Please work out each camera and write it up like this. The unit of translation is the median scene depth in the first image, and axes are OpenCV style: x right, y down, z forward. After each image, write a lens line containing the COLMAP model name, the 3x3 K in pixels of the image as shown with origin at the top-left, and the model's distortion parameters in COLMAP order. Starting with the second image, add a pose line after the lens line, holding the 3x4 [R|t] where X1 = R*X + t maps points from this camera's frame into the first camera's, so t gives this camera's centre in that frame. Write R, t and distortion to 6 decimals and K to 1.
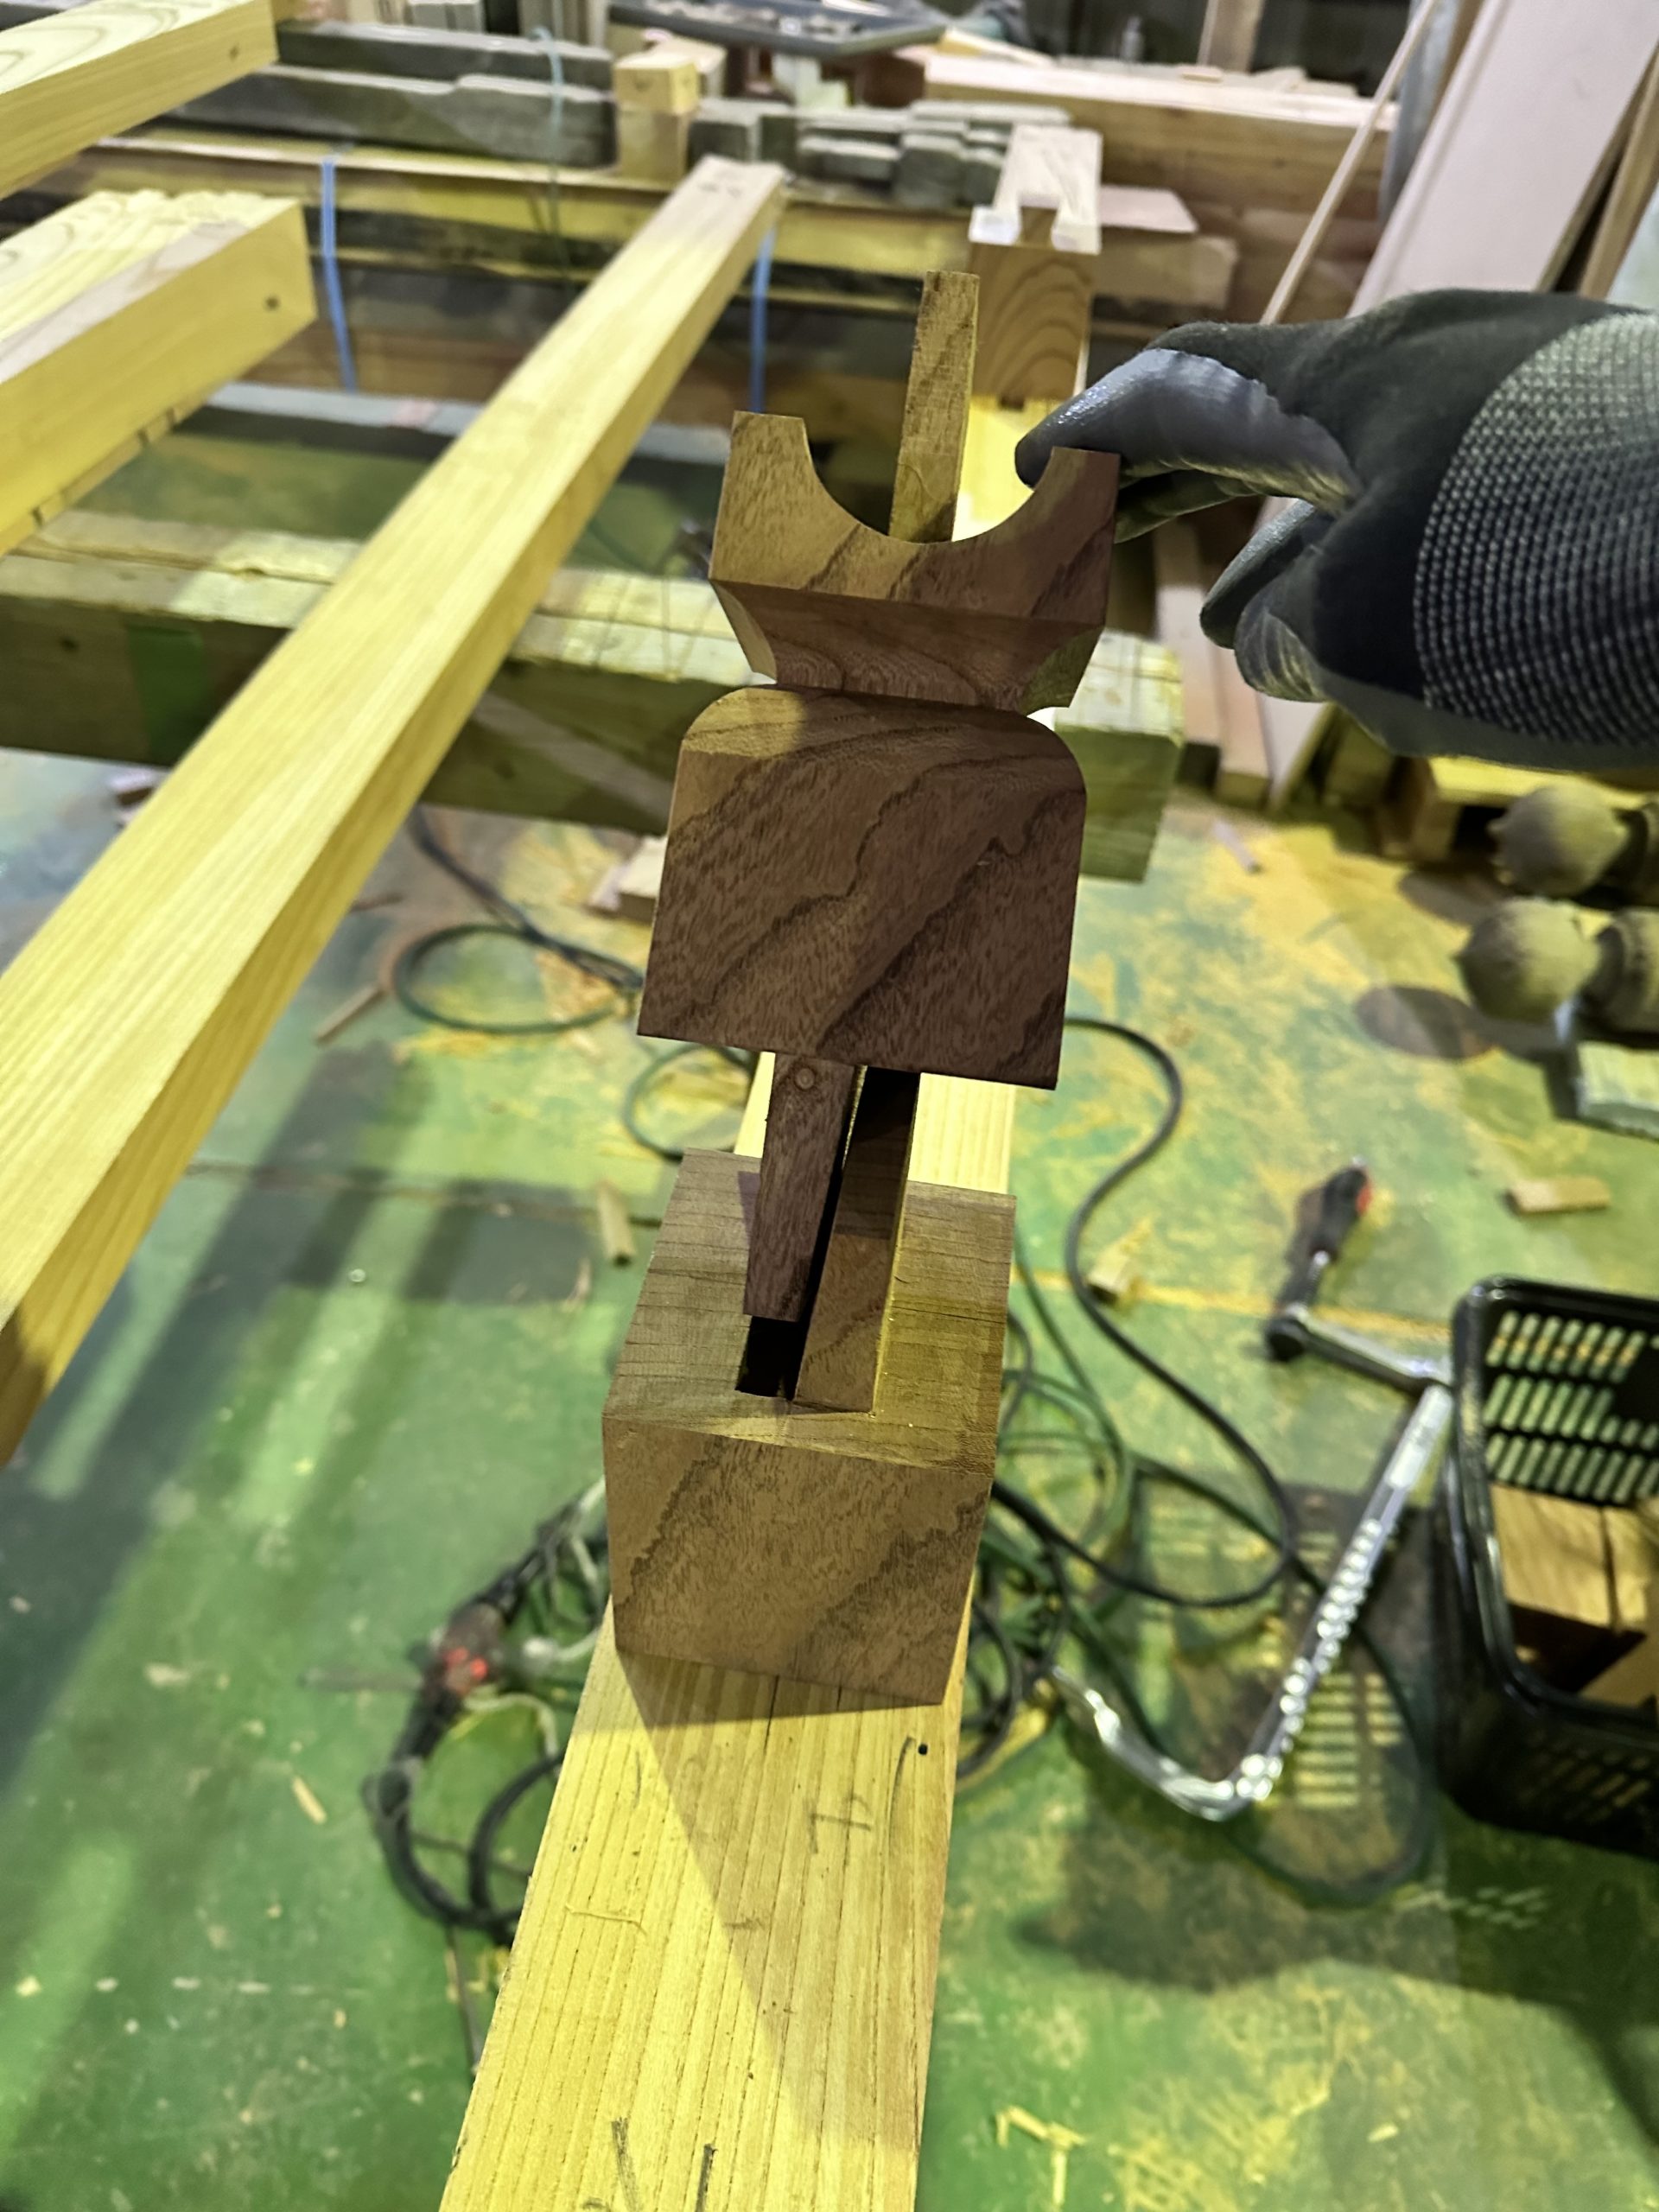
lens RADIAL K [[1579.2, 0, 871.5], [0, 1579.2, 1100.8], [0, 0, 1]] dist [0.100575, -0.183974]
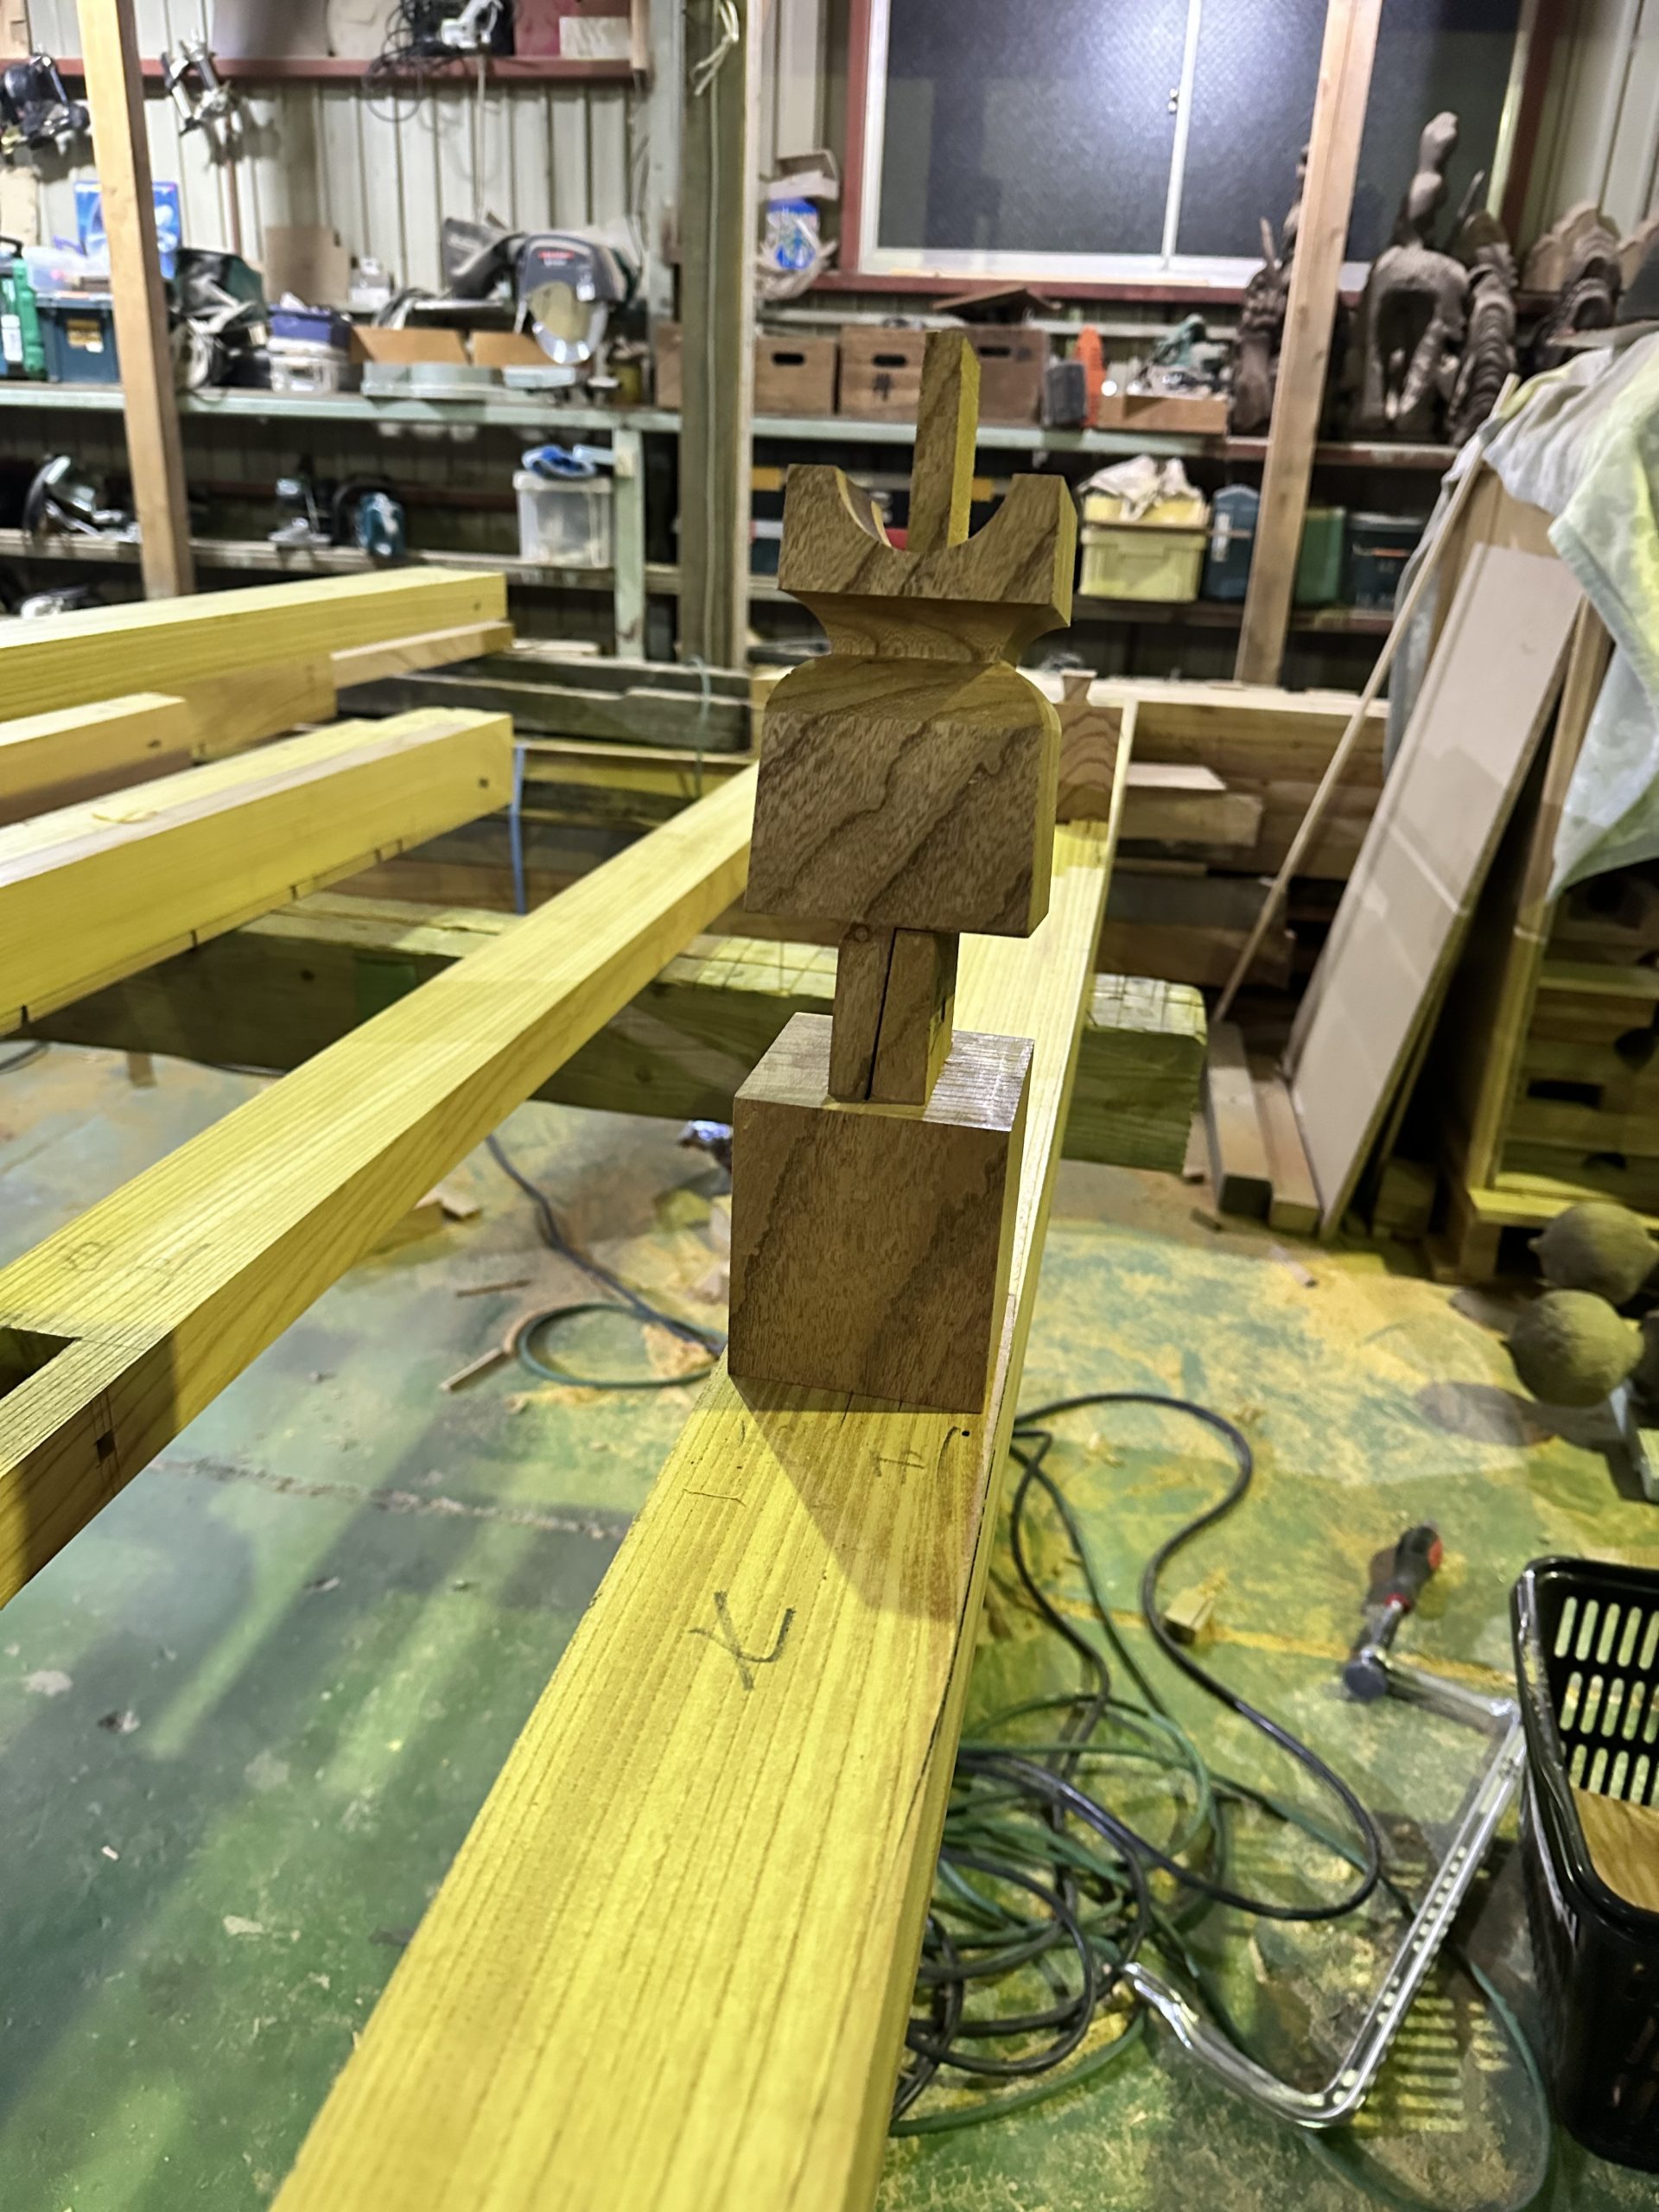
lens RADIAL K [[1563.8, 0, 869.7], [0, 1563.8, 1099.2], [0, 0, 1]] dist [0.100057, -0.143603]
pose [[0.998293, 0.001801, -0.058372, 0.008692], [-0.022180, 0.936327, -0.350428, 0.177317], [0.054024, 0.351124, 0.934769, -0.079048]]
